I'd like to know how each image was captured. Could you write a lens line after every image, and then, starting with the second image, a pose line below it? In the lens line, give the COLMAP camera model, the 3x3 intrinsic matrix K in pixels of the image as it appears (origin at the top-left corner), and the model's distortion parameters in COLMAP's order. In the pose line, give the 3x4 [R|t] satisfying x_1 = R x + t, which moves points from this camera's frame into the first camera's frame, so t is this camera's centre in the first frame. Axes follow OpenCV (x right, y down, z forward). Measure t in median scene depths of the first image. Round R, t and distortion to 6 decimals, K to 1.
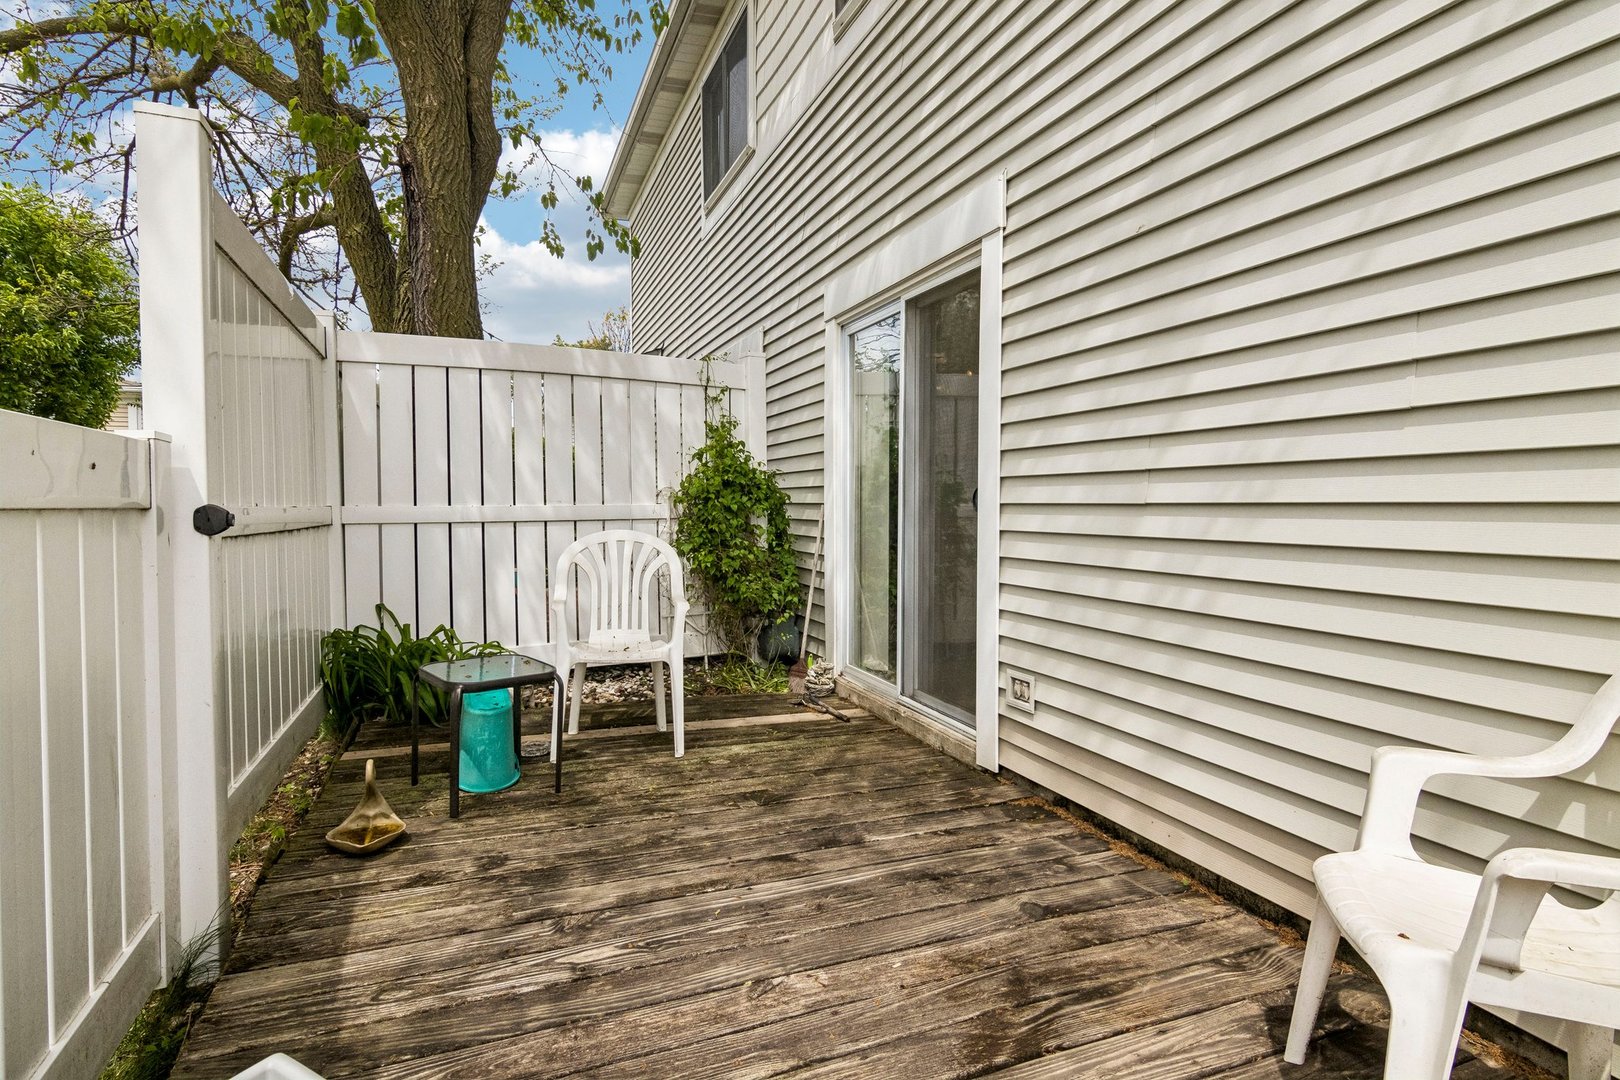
lens RADIAL K [[811.4, 0, 812.4], [0, 811.4, 514.0], [0, 0, 1]] dist [0.000777, 0.000120]
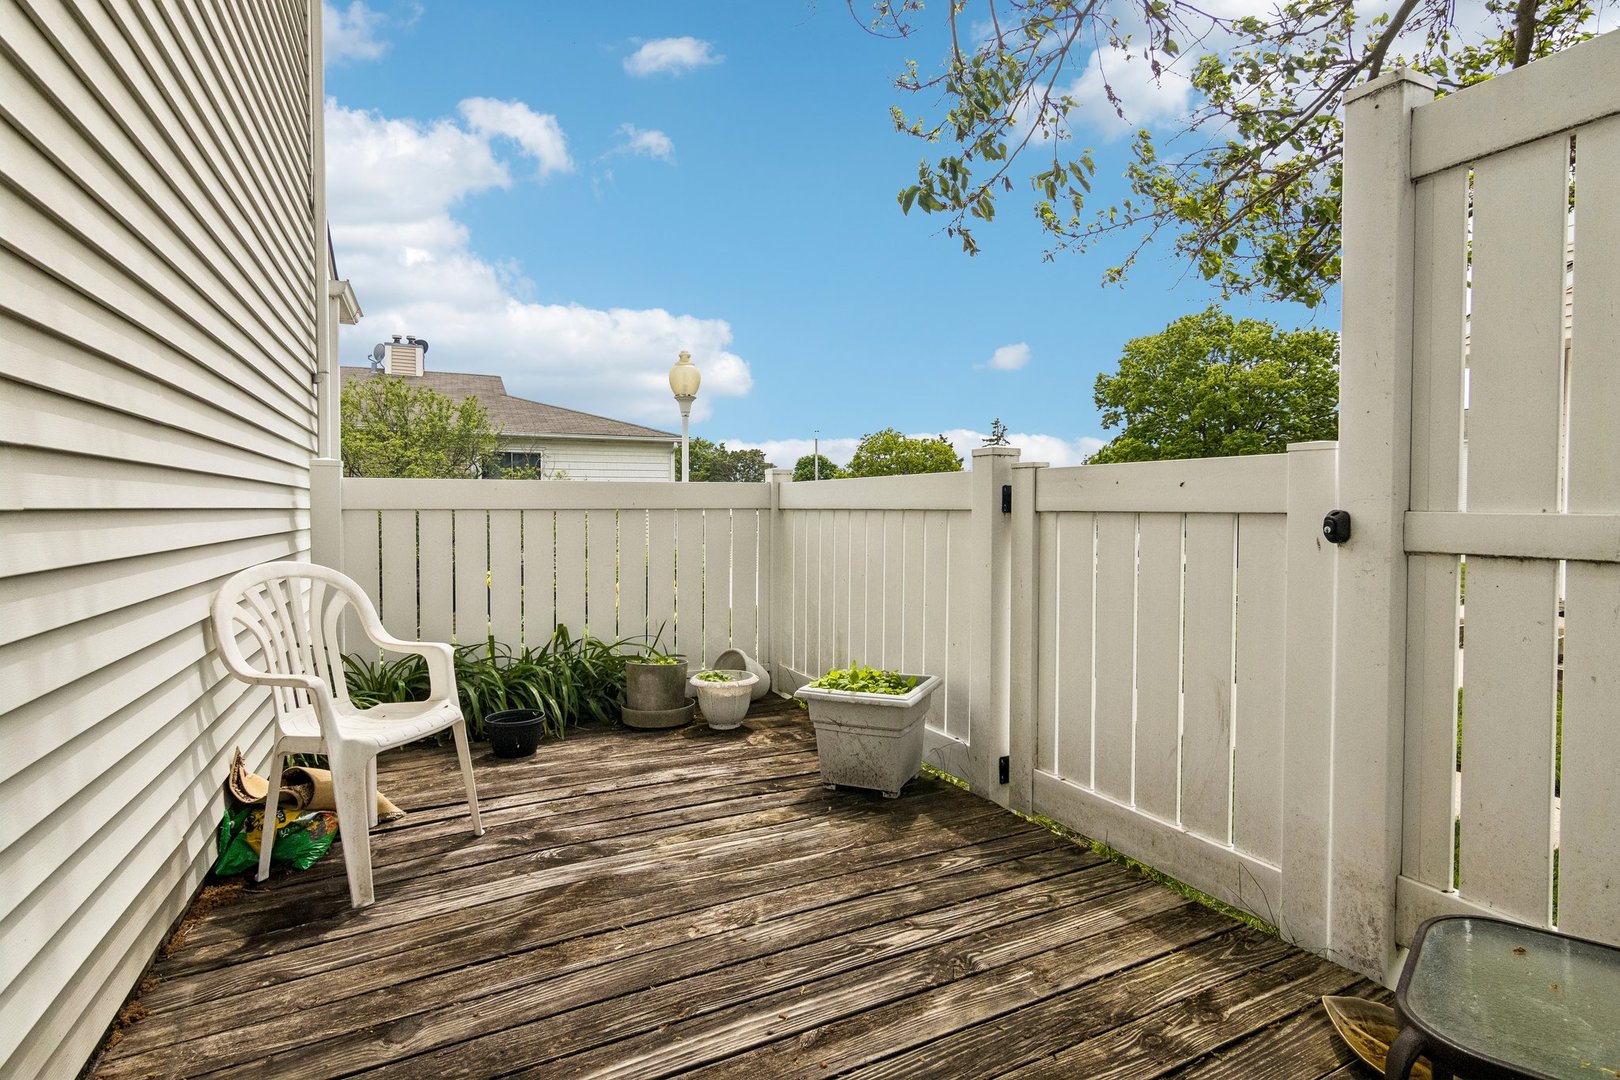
lens RADIAL K [[834.7, 0, 804.7], [0, 834.7, 514.2], [0, 0, 1]] dist [0.002578, 0.000502]
pose [[-0.999348, 0.000213, -0.036098, -0.099986], [-0.000459, 0.999827, 0.018599, -0.026663], [0.036096, 0.018603, -0.999175, 2.127171]]
